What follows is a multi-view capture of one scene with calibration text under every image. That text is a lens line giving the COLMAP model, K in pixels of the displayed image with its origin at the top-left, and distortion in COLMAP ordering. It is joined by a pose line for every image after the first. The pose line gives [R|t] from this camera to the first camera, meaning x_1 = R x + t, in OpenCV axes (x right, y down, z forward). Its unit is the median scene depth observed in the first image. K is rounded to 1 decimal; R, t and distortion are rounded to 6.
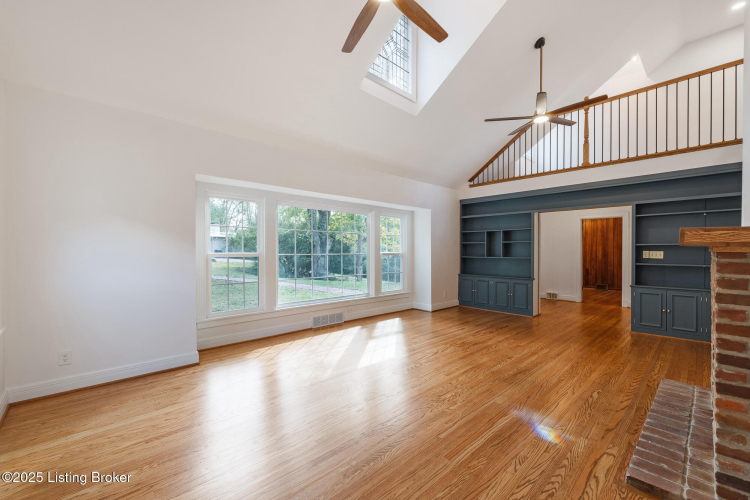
lens RADIAL K [[308.6, 0, 371.4], [0, 308.6, 251.9], [0, 0, 1]] dist [0.002181, 0.000571]
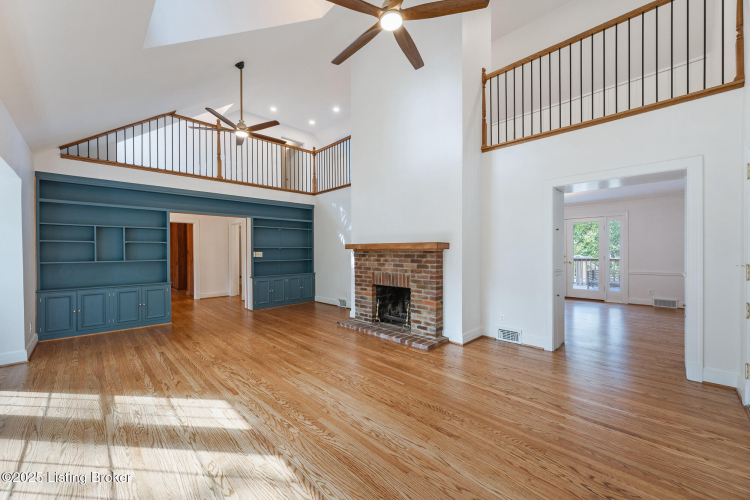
lens RADIAL K [[296.5, 0, 371.6], [0, 296.5, 252.0], [0, 0, 1]] dist [-0.000194, 0.000976]
pose [[-0.024826, -0.003947, 0.999684, -0.481013], [0.010803, 0.999933, 0.004216, -0.002299], [-0.999633, 0.010904, -0.024781, 0.507260]]
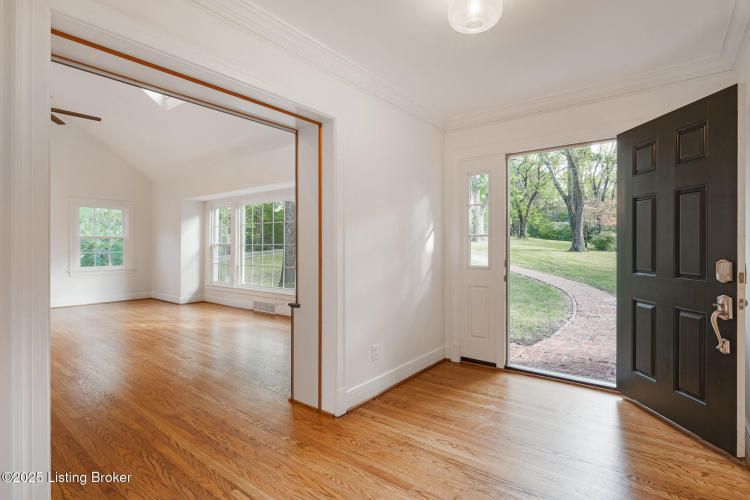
lens RADIAL K [[359.5, 0, 373.6], [0, 359.5, 242.3], [0, 0, 1]] dist [-0.003577, 0.000568]
pose [[0.171536, -0.010763, -0.985119, 1.224067], [-0.002798, 0.999931, -0.011412, 0.014980], [0.985174, 0.004714, 0.171494, 1.262626]]
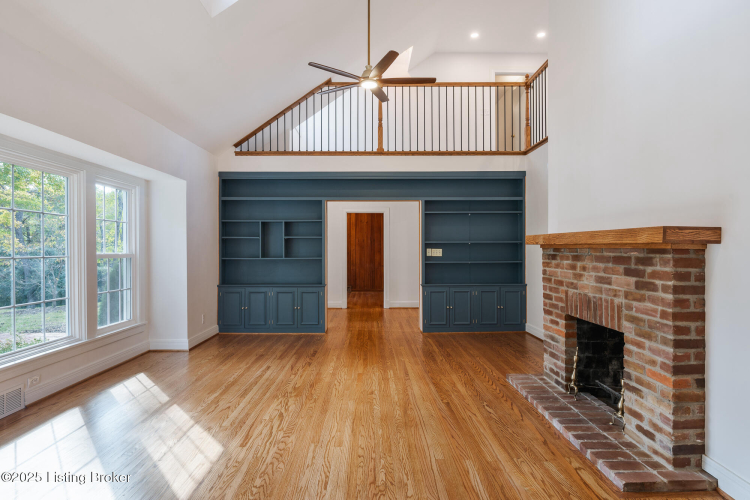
lens RADIAL K [[420.1, 0, 369.7], [0, 420.1, 247.7], [0, 0, 1]] dist [0.002649, -0.002187]
pose [[0.677136, -0.000623, 0.735858, -0.226388], [0.006658, 0.999964, -0.005281, -0.000697], [-0.735828, 0.008475, 0.677116, 0.238959]]
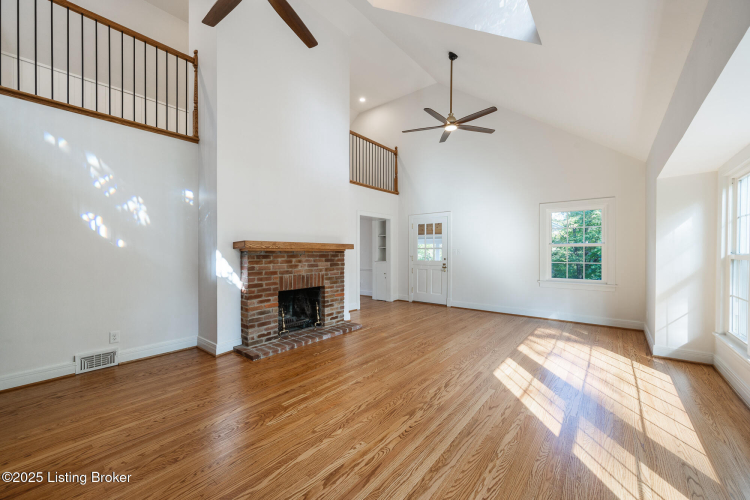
lens RADIAL K [[296.5, 0, 377.3], [0, 296.5, 249.3], [0, 0, 1]] dist [-0.000194, 0.000976]
pose [[-0.987994, 0.000120, -0.154489, 0.388774], [0.000592, 0.999995, -0.003013, -0.002680], [0.154488, -0.003068, -0.987990, 1.342129]]
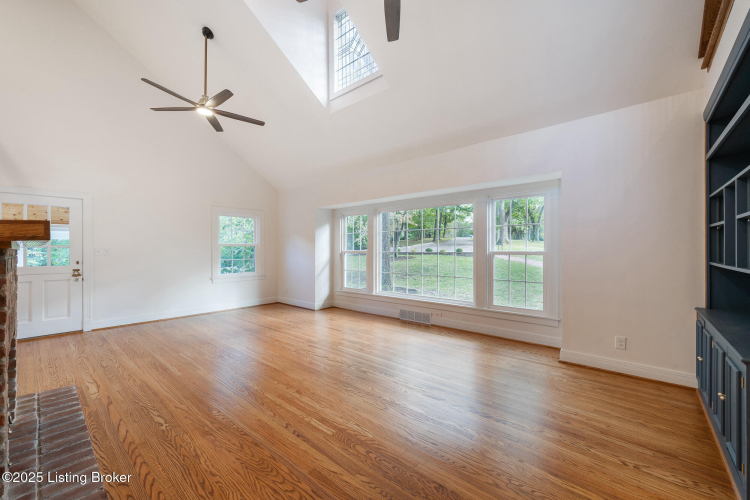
lens RADIAL K [[296.5, 0, 375.7], [0, 296.5, 246.2], [0, 0, 1]] dist [-0.000194, 0.000976]
pose [[0.113066, -0.013062, -0.993502, 0.892127], [0.000502, 0.999914, -0.013089, 0.002050], [0.993587, 0.000982, 0.113063, 0.834280]]
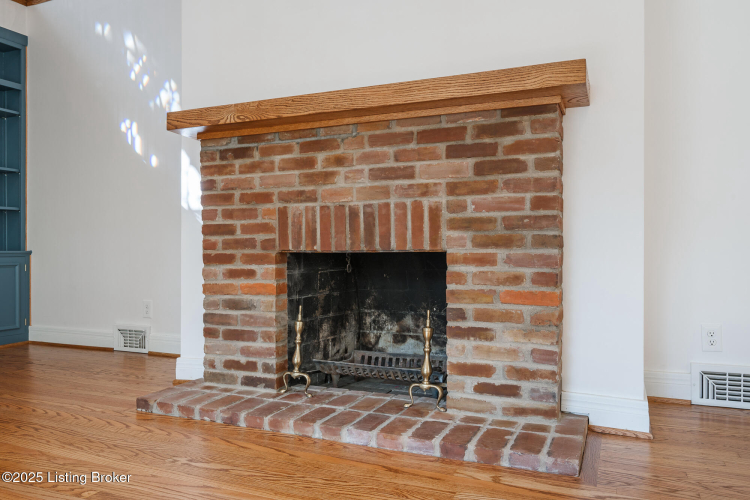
lens RADIAL K [[560.0, 0, 373.6], [0, 560.0, 251.1], [0, 0, 1]] dist [0.001652, -0.002107]
pose [[-0.393238, 0.001288, 0.919436, 0.004708], [0.008000, 0.999966, 0.002021, 0.110899], [-0.919402, 0.008151, -0.393235, 0.607167]]
